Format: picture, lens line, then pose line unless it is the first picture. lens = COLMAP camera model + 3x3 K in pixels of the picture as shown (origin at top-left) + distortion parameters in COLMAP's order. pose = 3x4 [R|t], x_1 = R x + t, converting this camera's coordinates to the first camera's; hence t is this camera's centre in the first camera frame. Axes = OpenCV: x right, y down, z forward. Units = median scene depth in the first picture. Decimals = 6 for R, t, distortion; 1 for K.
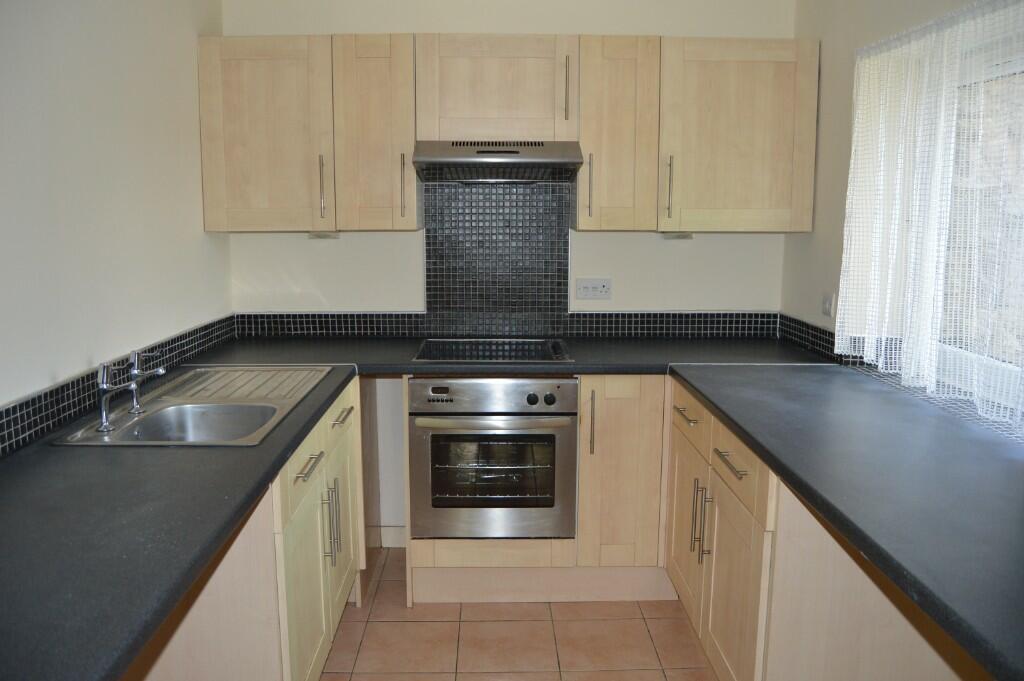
lens RADIAL K [[822.0, 0, 512.0], [0, 822.0, 340.5], [0, 0, 1]] dist [-0.093062, 0.042525]
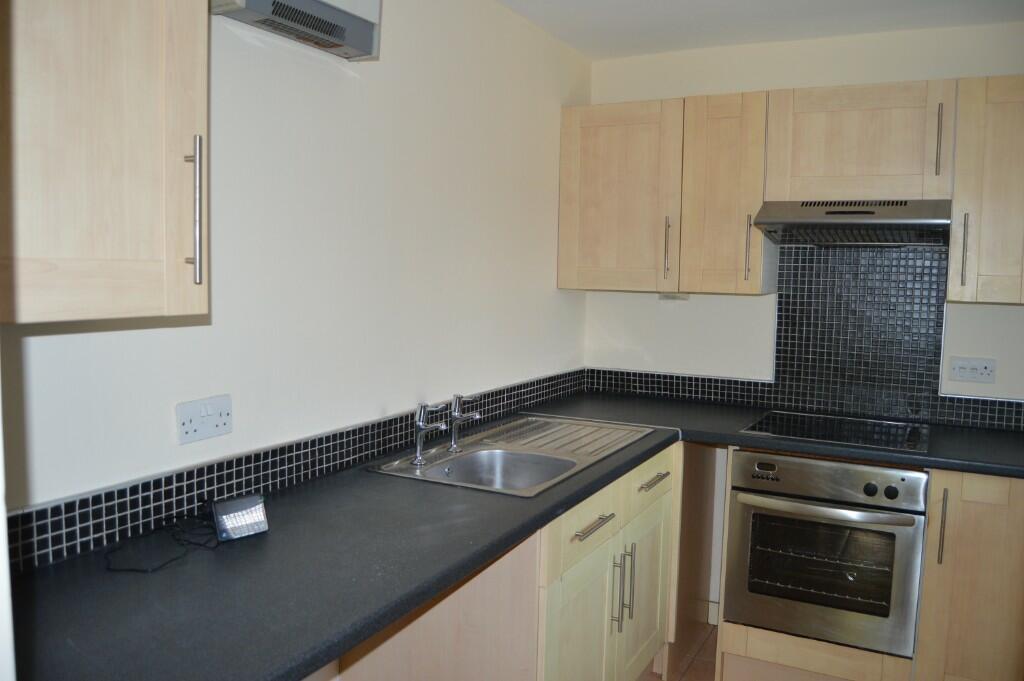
lens RADIAL K [[822.0, 0, 512.0], [0, 822.0, 340.5], [0, 0, 1]] dist [-0.093062, 0.042525]
pose [[0.869799, 0.057769, -0.490012, 0.101101], [-0.092843, 0.994545, -0.047551, -0.010553], [0.484592, 0.086854, 0.870418, 0.044768]]
